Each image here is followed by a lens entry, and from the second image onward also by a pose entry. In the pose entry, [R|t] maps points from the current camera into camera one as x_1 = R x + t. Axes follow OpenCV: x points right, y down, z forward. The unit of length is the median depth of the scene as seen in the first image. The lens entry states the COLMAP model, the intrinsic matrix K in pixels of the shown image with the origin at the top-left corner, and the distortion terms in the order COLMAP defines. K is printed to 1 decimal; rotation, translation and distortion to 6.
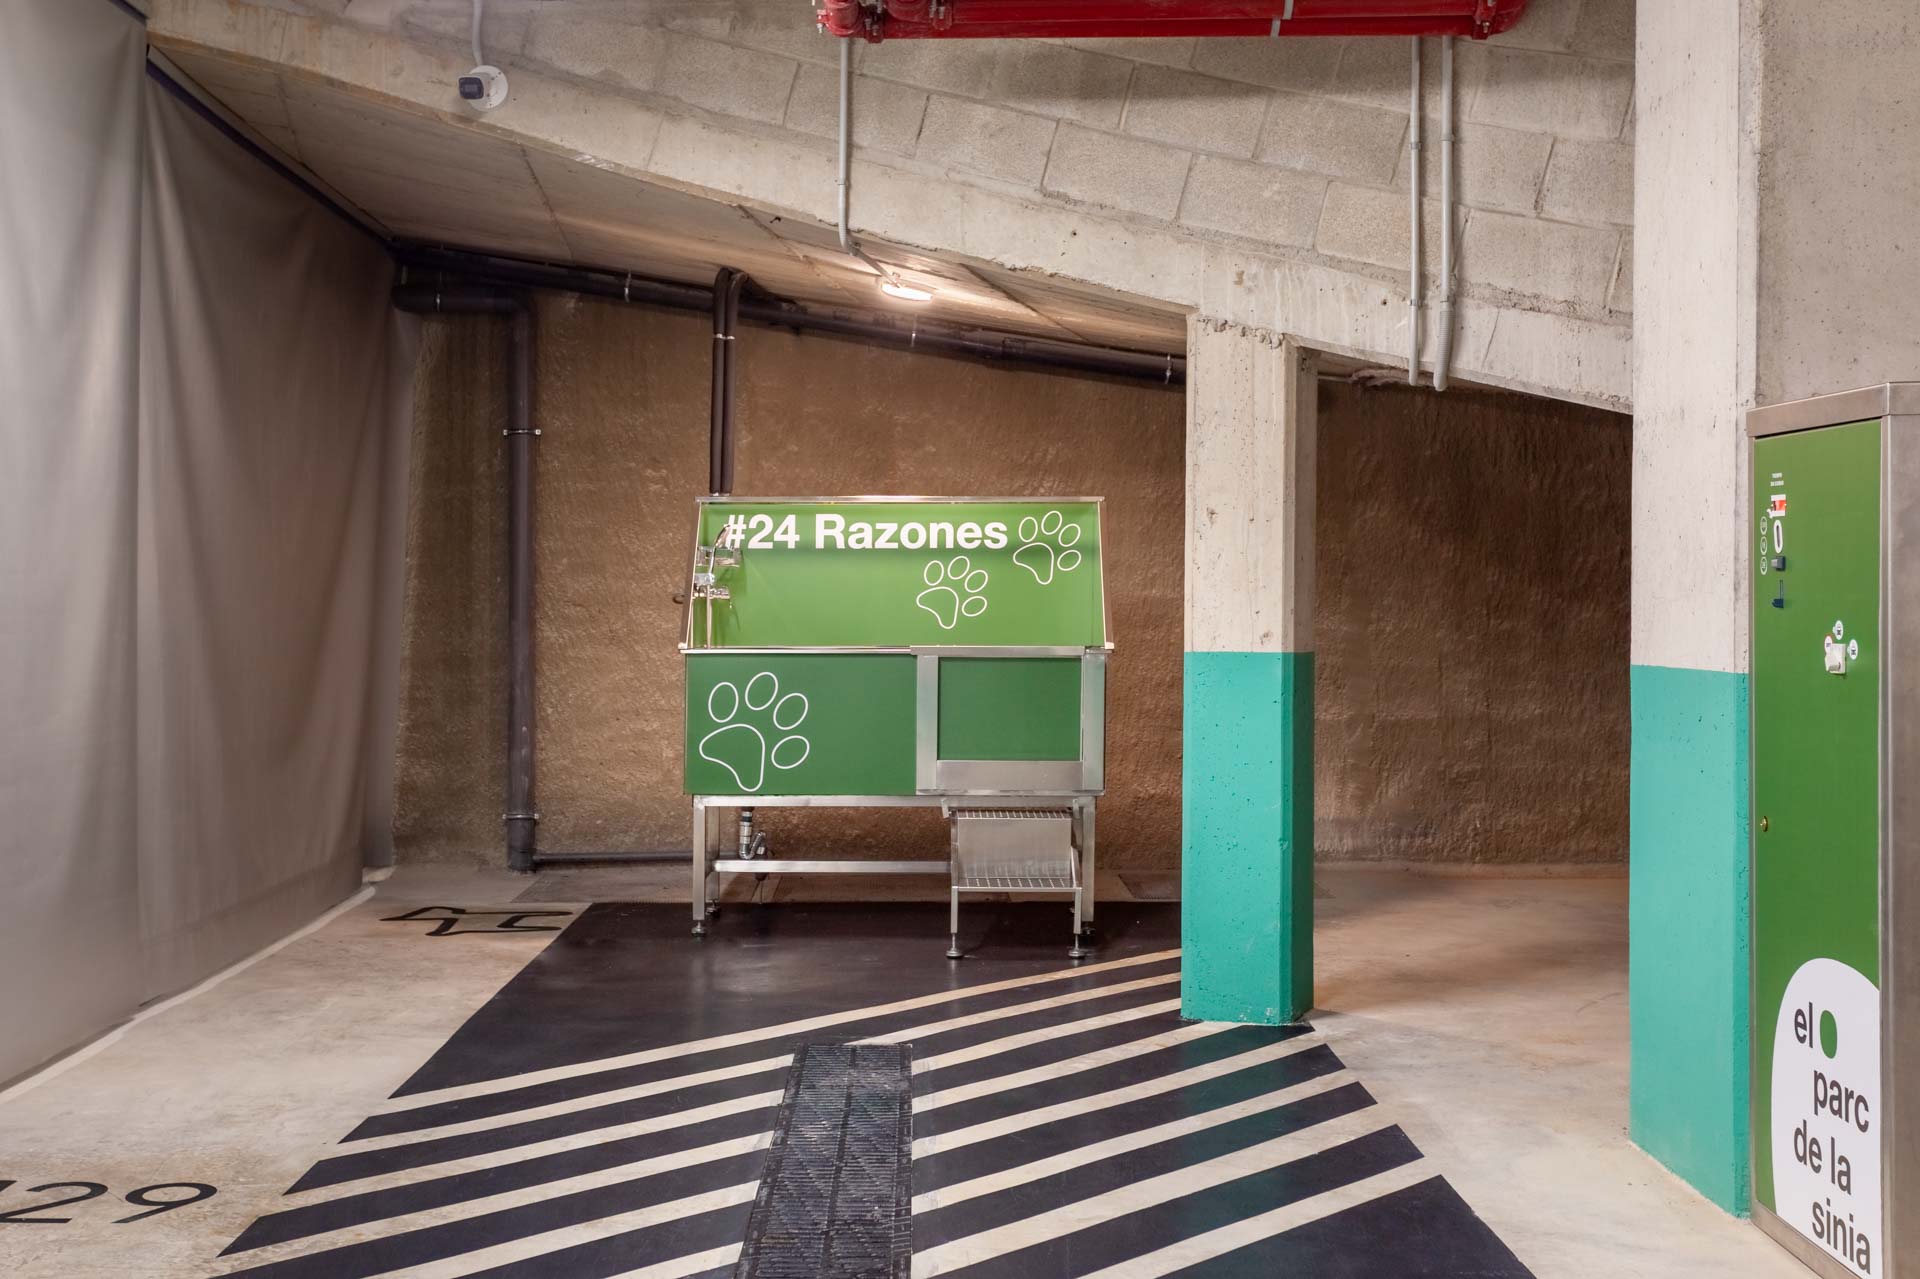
lens RADIAL K [[2150.7, 0, 956.6], [0, 2150.7, 648.9], [0, 0, 1]] dist [0.027051, 0.000000]
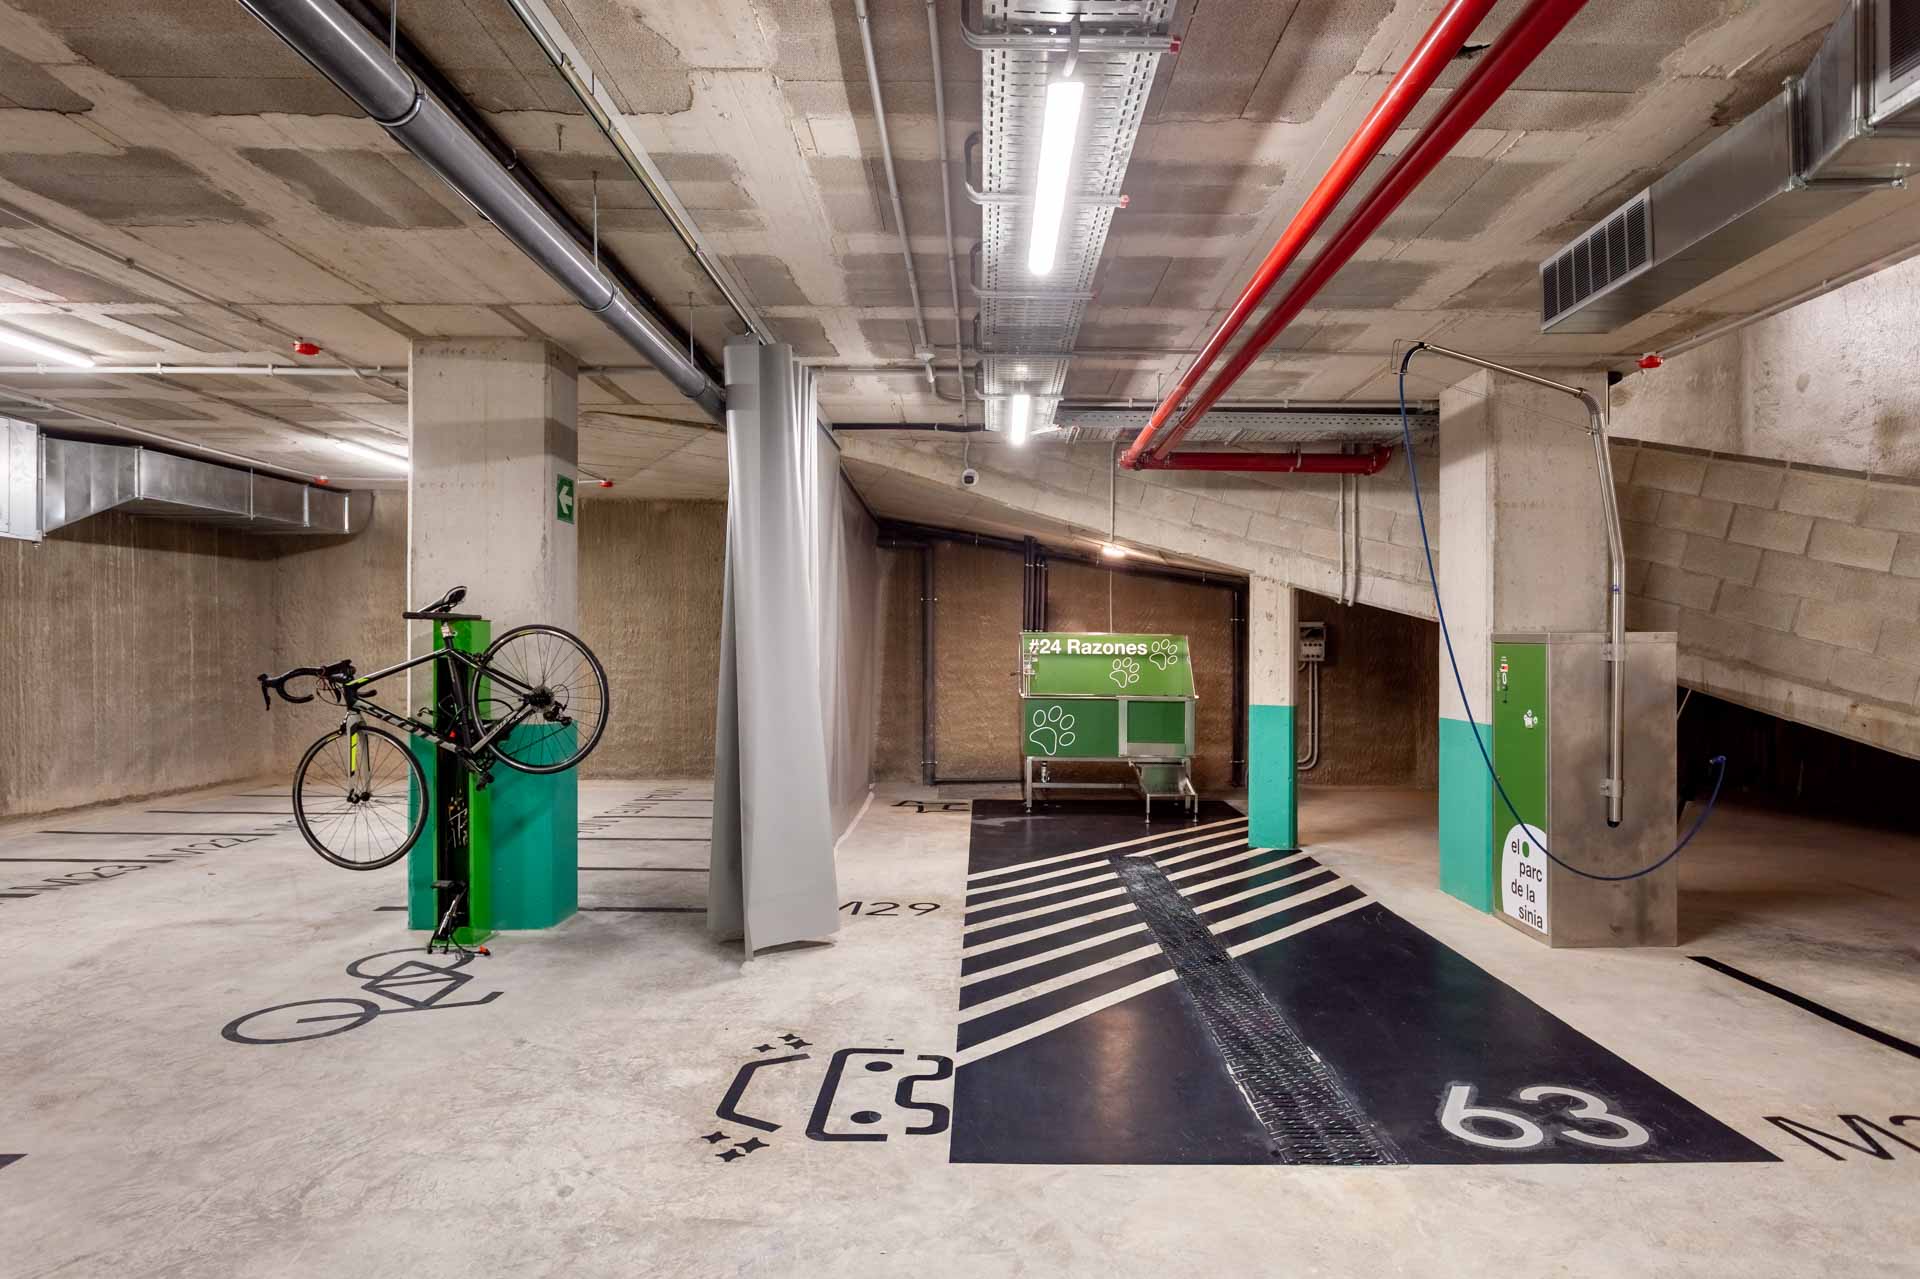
lens RADIAL K [[1177.4, 0, 965.0], [0, 1177.4, 628.5], [0, 0, 1]] dist [0.006367, 0.001368]
pose [[0.998907, 0.011994, 0.045184, -0.272810], [-0.010963, 0.999676, -0.022988, -0.048735], [-0.045445, 0.022467, 0.998714, -0.362074]]
